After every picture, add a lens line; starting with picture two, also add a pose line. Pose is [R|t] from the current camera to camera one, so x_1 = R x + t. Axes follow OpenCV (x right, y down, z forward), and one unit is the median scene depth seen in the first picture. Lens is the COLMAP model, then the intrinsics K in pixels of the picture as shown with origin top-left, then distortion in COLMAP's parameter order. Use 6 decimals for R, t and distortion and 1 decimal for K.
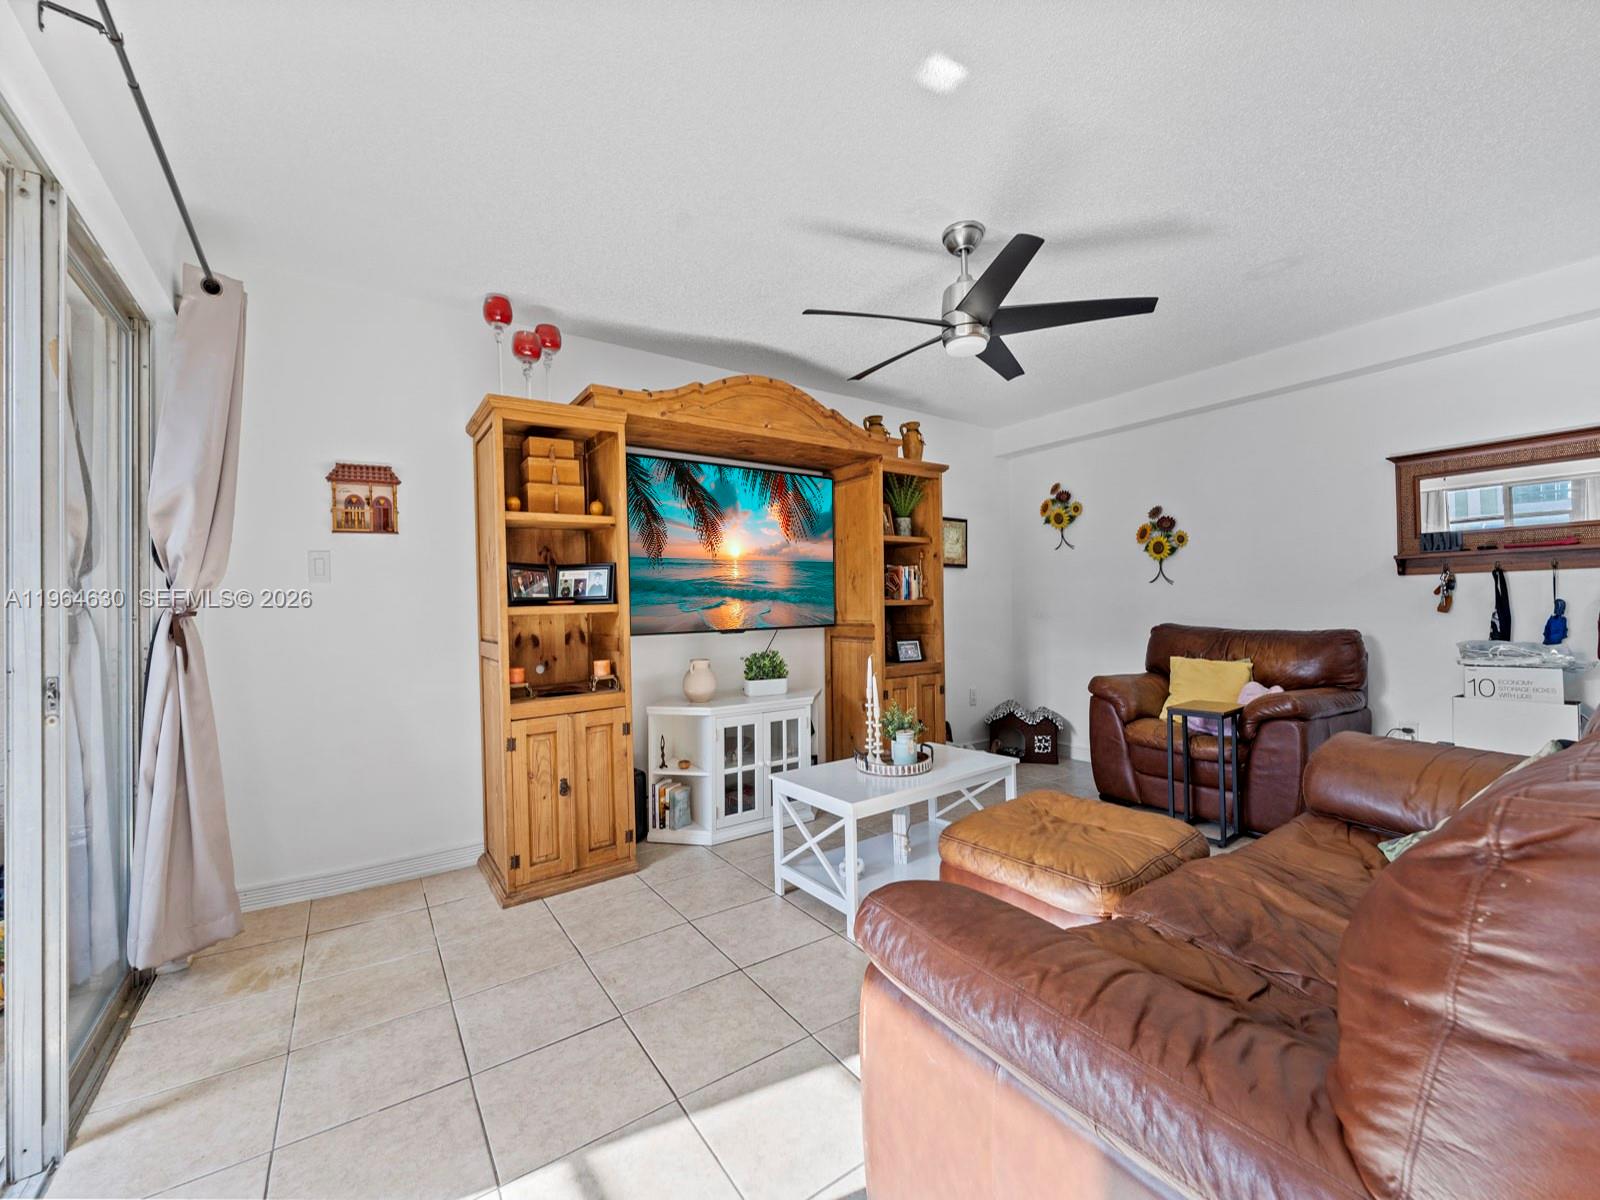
lens RADIAL K [[649.6, 0, 799.3], [0, 649.6, 594.7], [0, 0, 1]] dist [-0.012630, -0.000236]
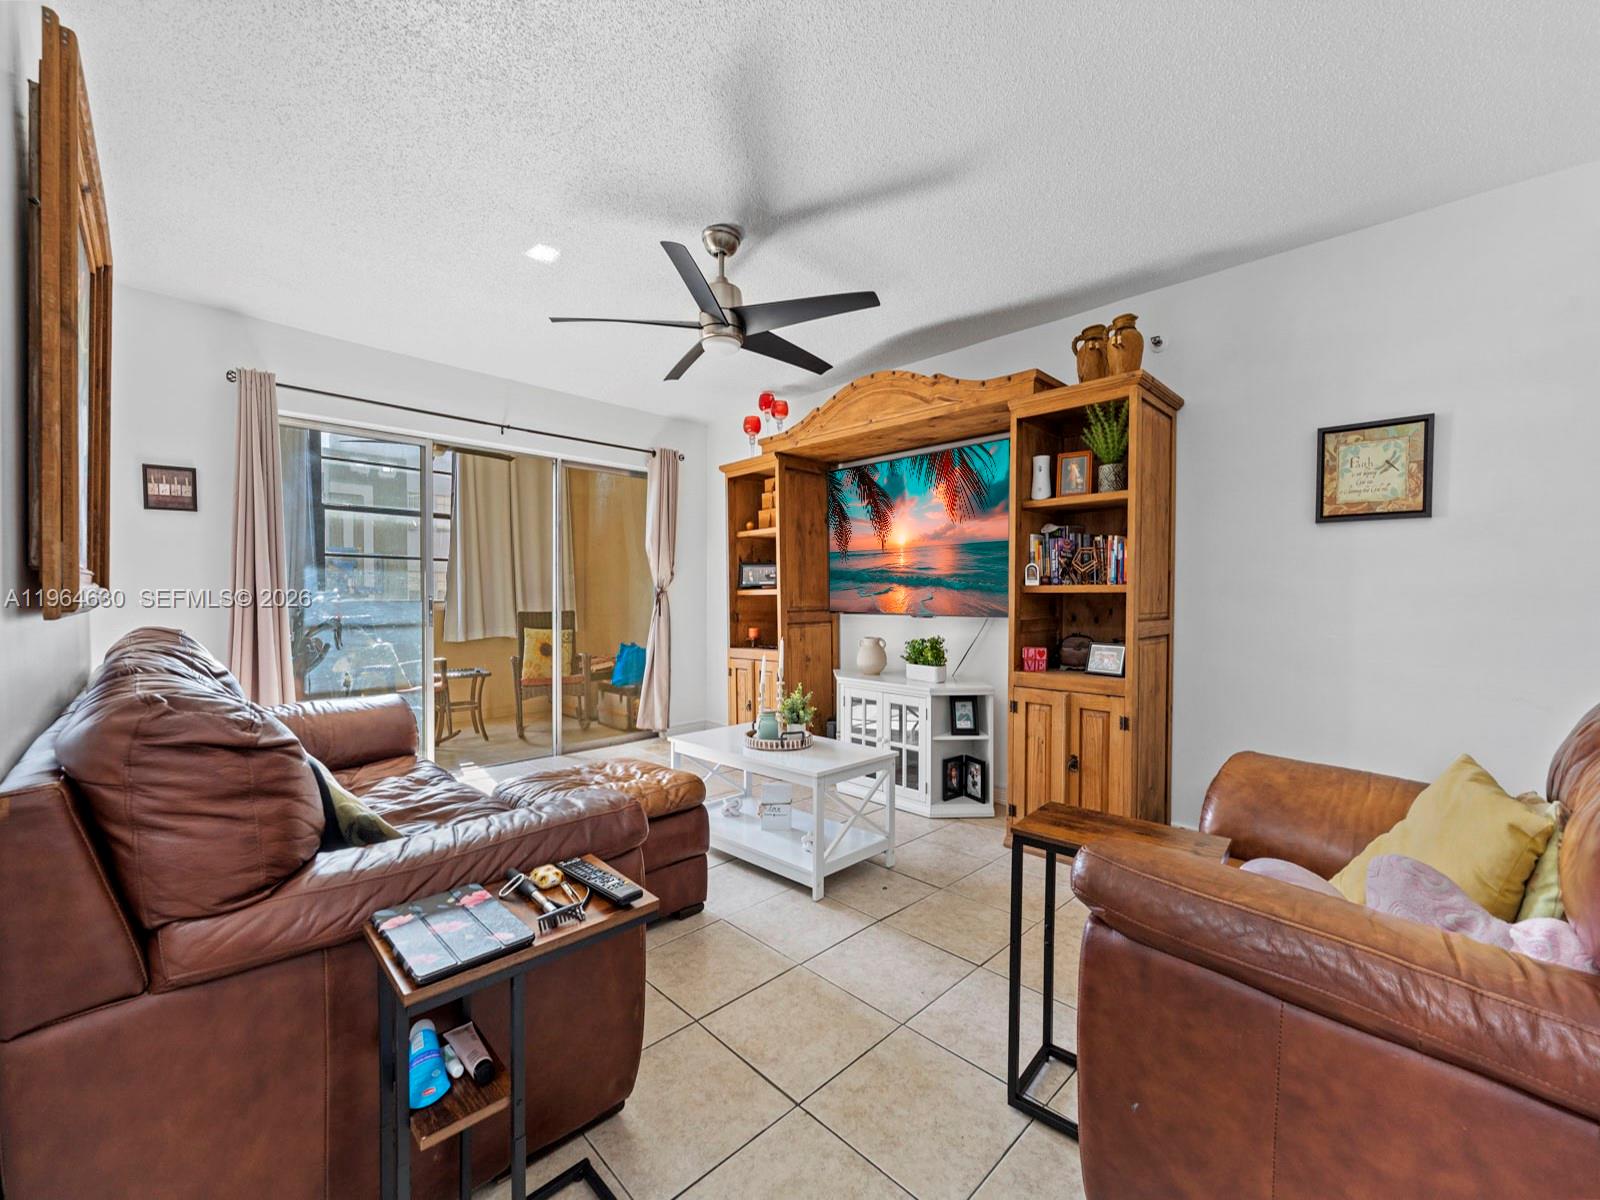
lens RADIAL K [[649.6, 0, 795.7], [0, 649.6, 600.6], [0, 0, 1]] dist [-0.012630, -0.000236]
pose [[0.158829, 0.029966, -0.986851, 0.900949], [0.014954, 0.999352, 0.032753, -0.005140], [0.987193, -0.019960, 0.158278, 0.657575]]
